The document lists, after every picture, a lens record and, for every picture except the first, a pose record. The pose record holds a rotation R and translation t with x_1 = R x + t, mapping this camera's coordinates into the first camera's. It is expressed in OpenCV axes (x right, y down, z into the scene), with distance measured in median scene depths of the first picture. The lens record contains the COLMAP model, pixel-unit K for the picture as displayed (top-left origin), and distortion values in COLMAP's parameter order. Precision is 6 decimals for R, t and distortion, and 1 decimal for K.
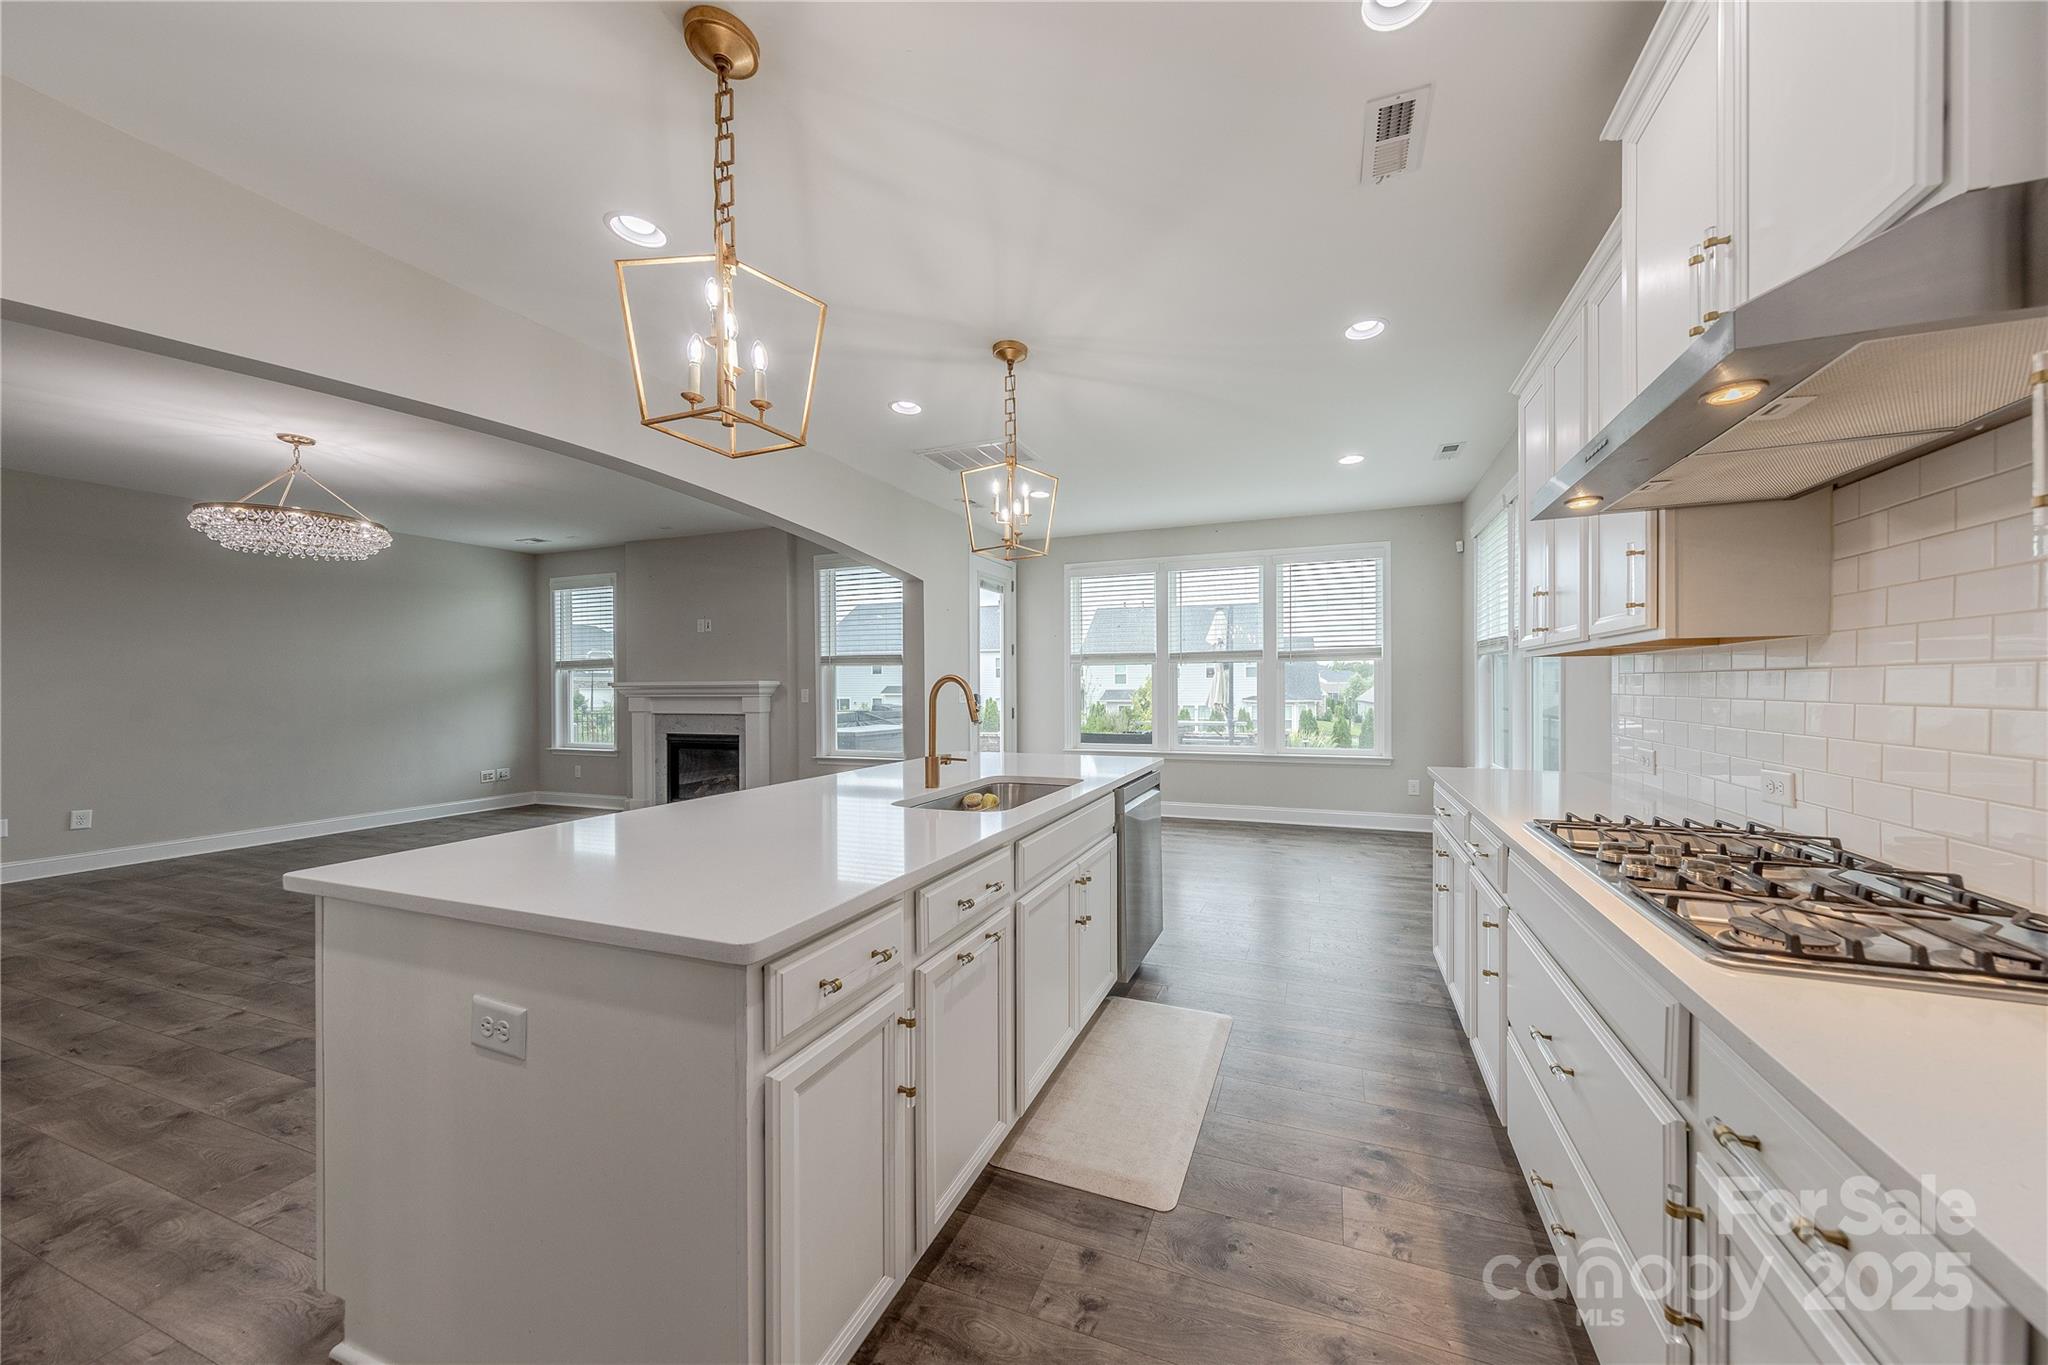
lens RADIAL K [[678.6, 0, 1100.0], [0, 678.6, 689.2], [0, 0, 1]] dist [0.011775, -0.000064]
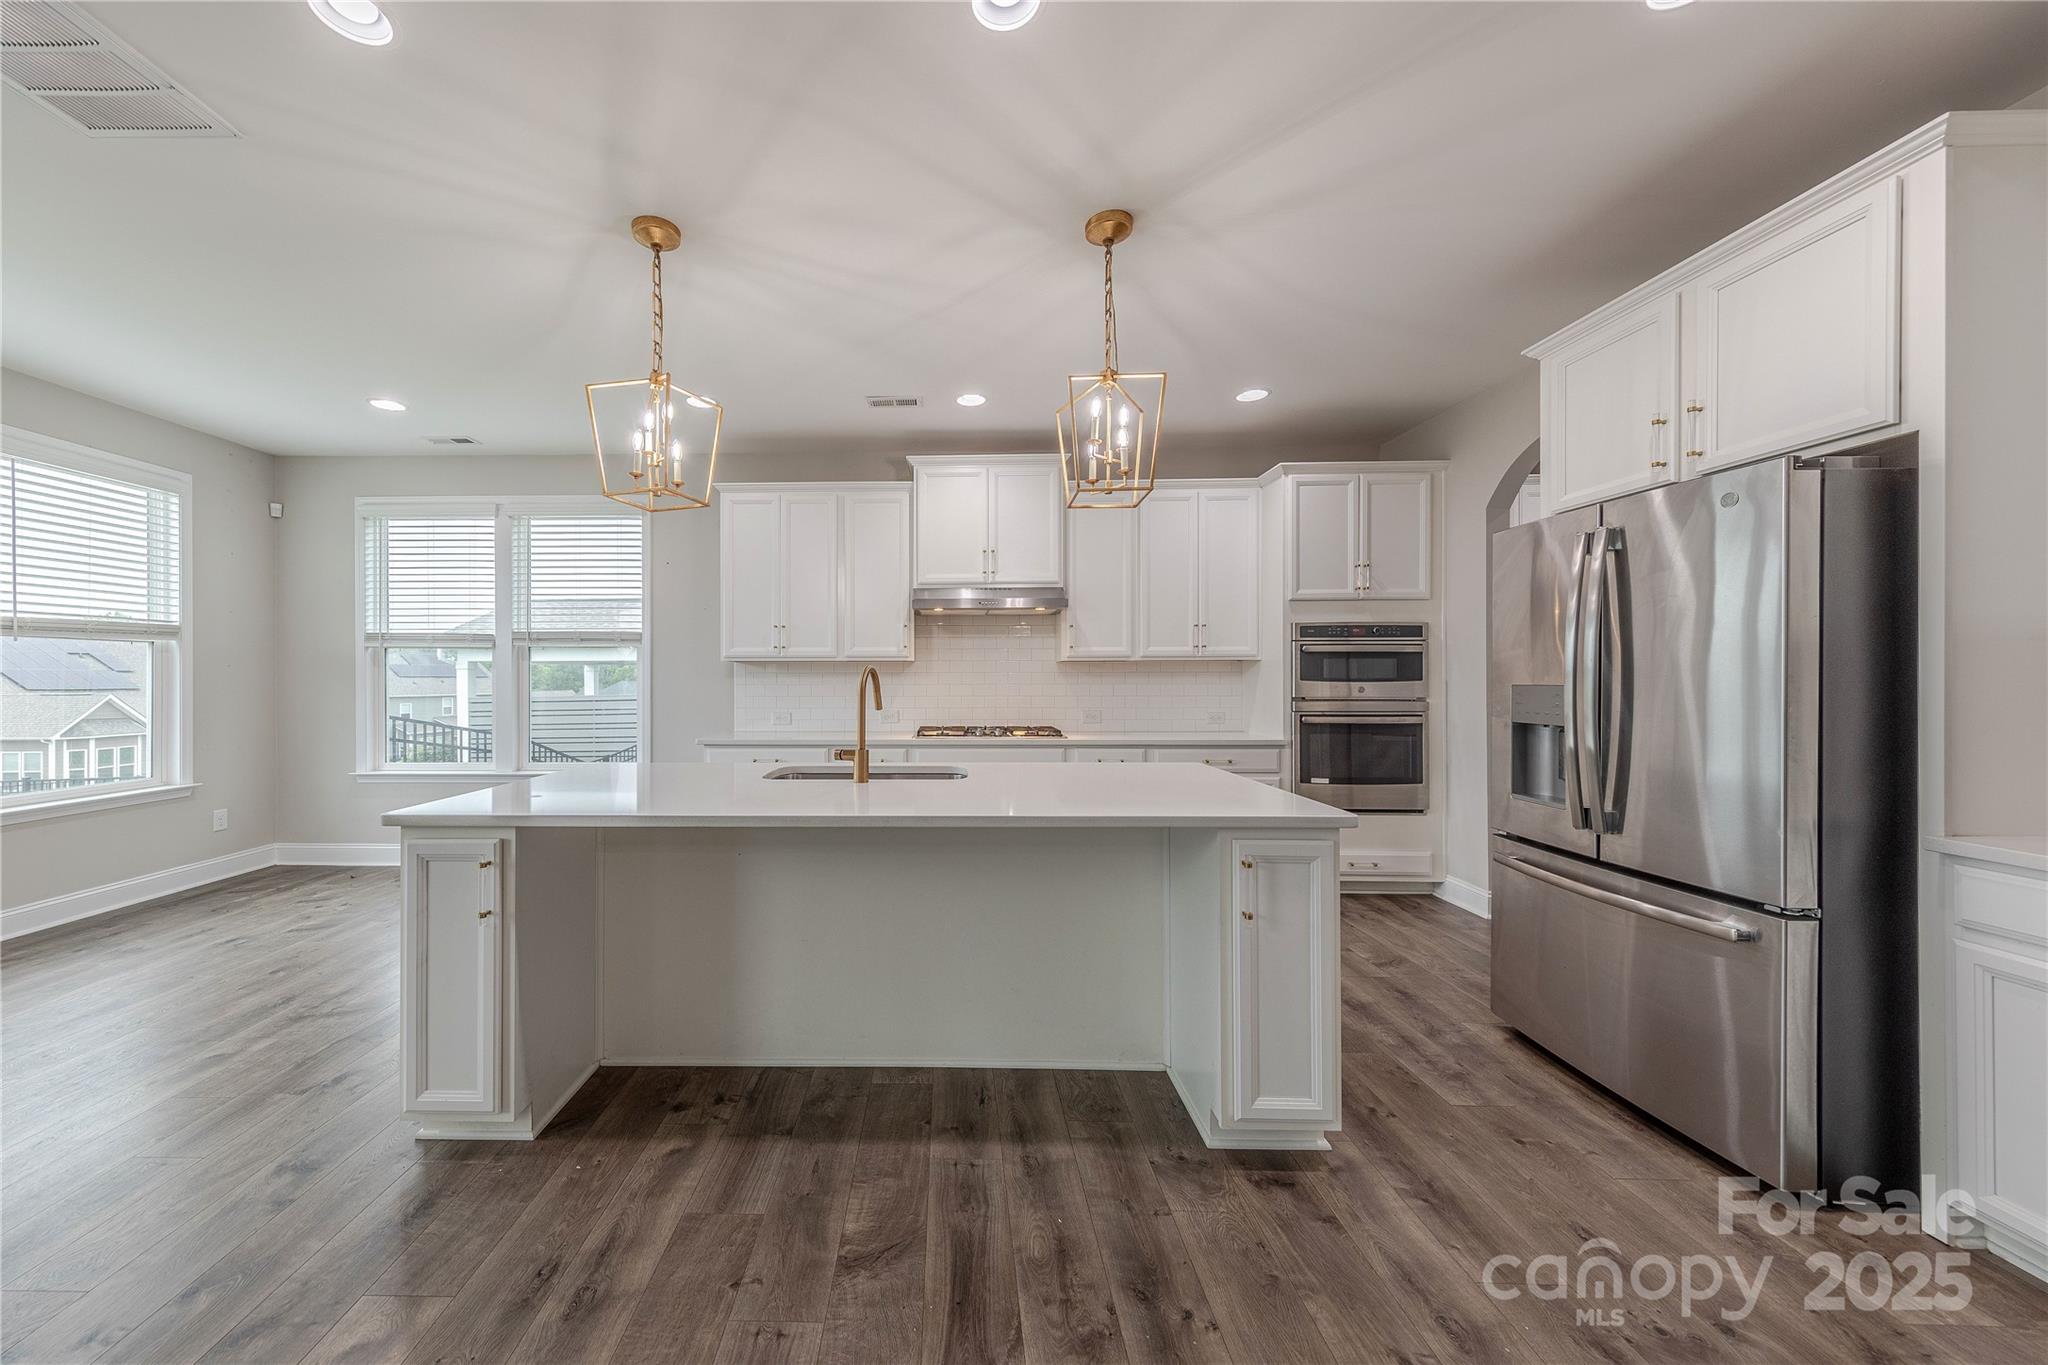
lens RADIAL K [[719.4, 0, 923.6], [0, 719.4, 675.7], [0, 0, 1]] dist [0.004747, -0.000104]
pose [[-0.298346, 0.008478, 0.954420, -0.448266], [0.006788, 0.999954, -0.006760, -0.000228], [-0.954434, 0.004462, -0.298390, 0.440842]]
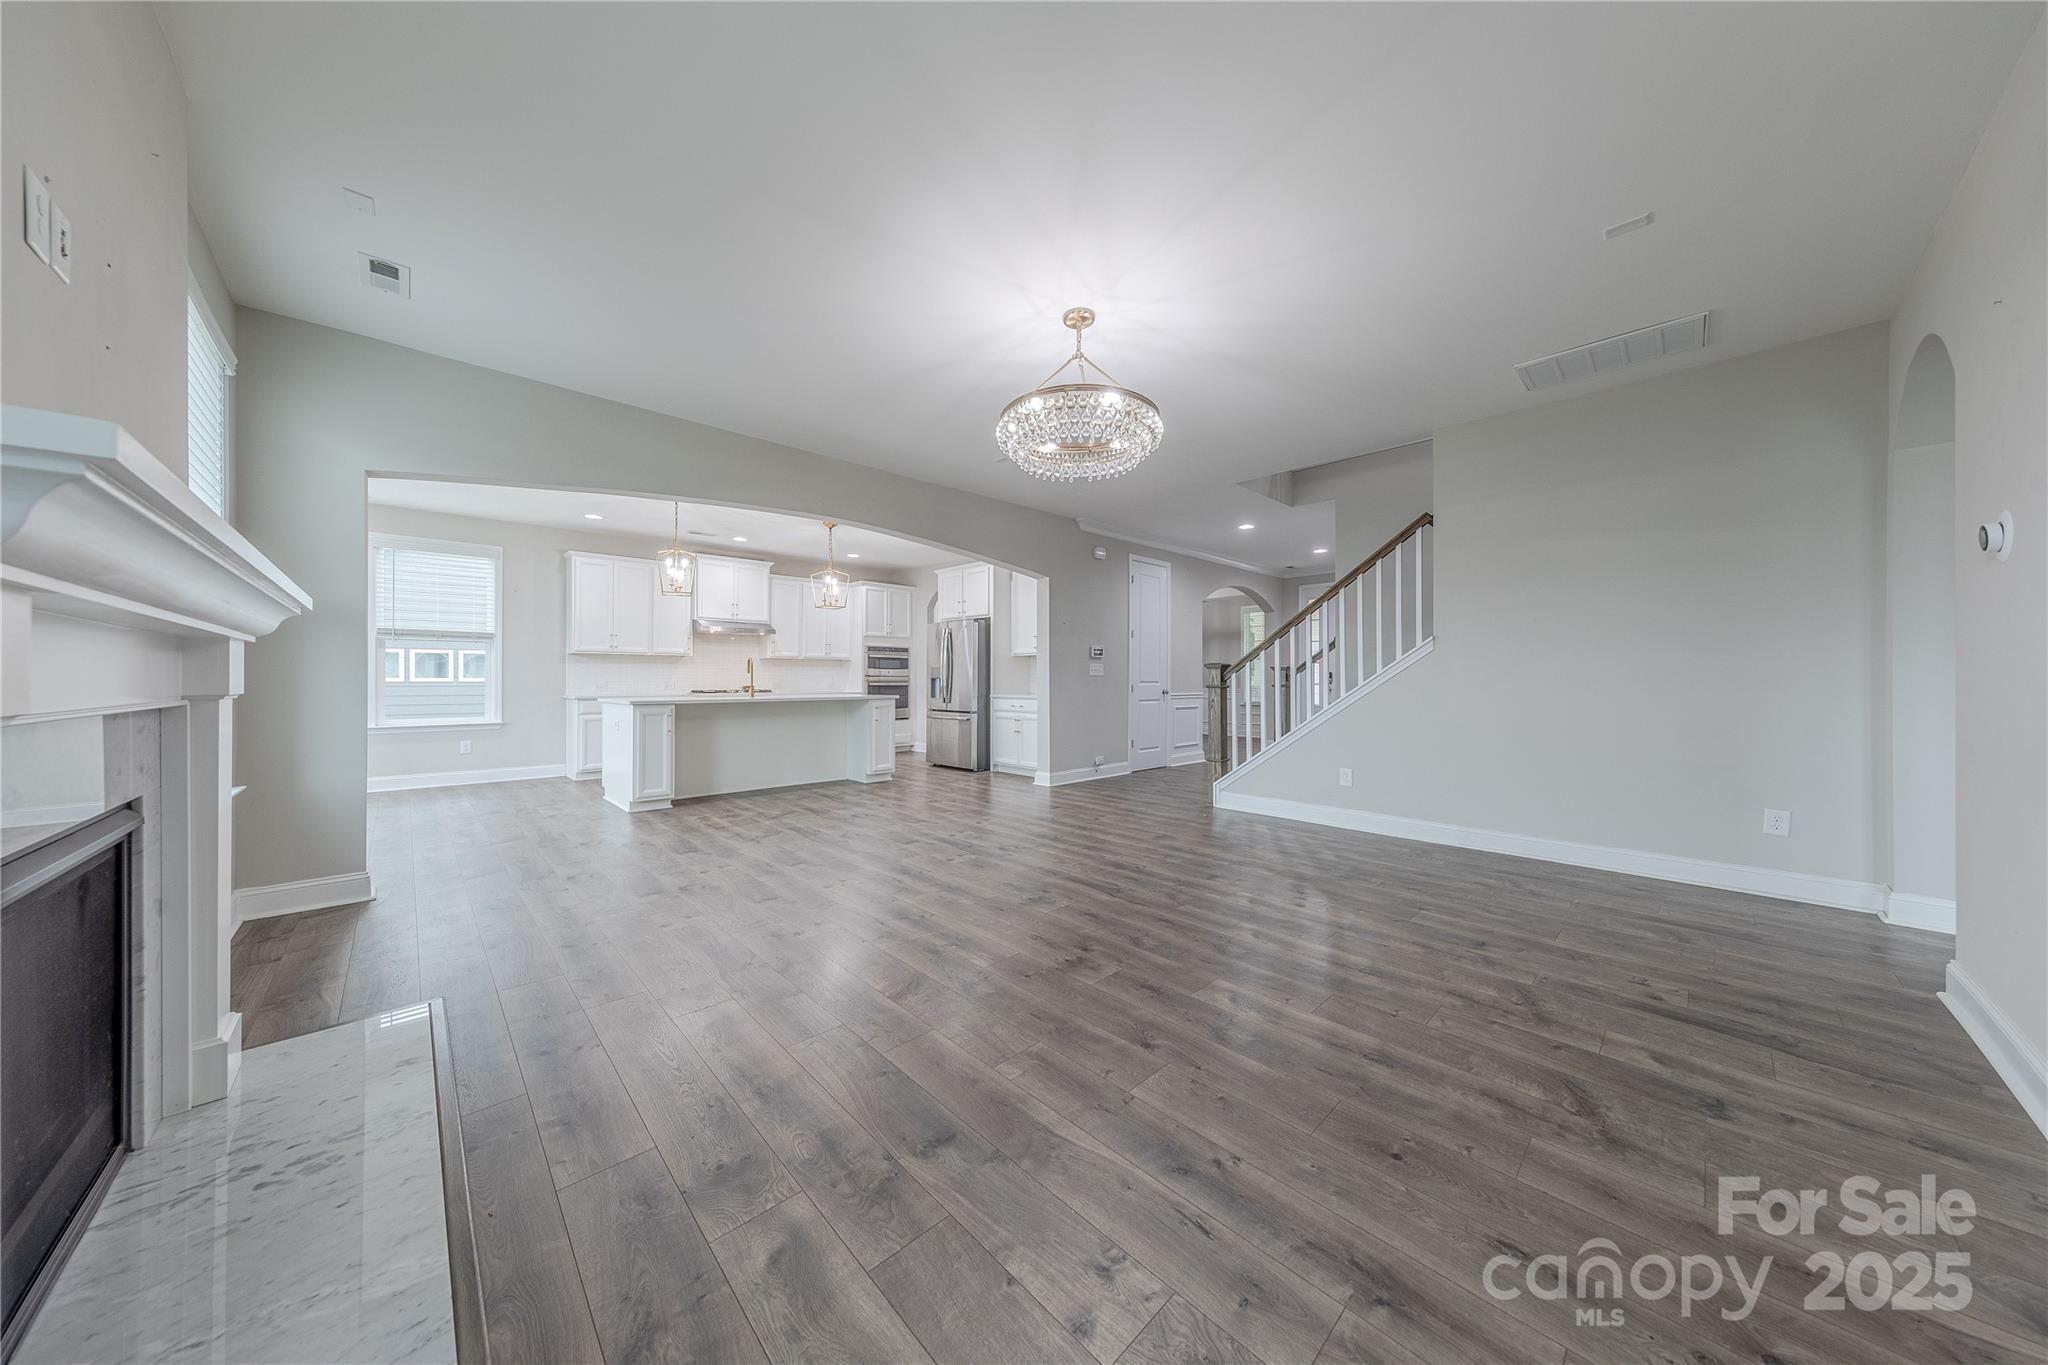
lens RADIAL K [[644.1, 0, 1025.9], [0, 644.1, 669.8], [0, 0, 1]] dist [0.009031, -0.000203]
pose [[-0.892698, 0.011977, 0.450496, -0.885905], [0.005674, 0.999866, -0.015337, 0.028510], [-0.450619, -0.011135, -0.892647, 1.036973]]
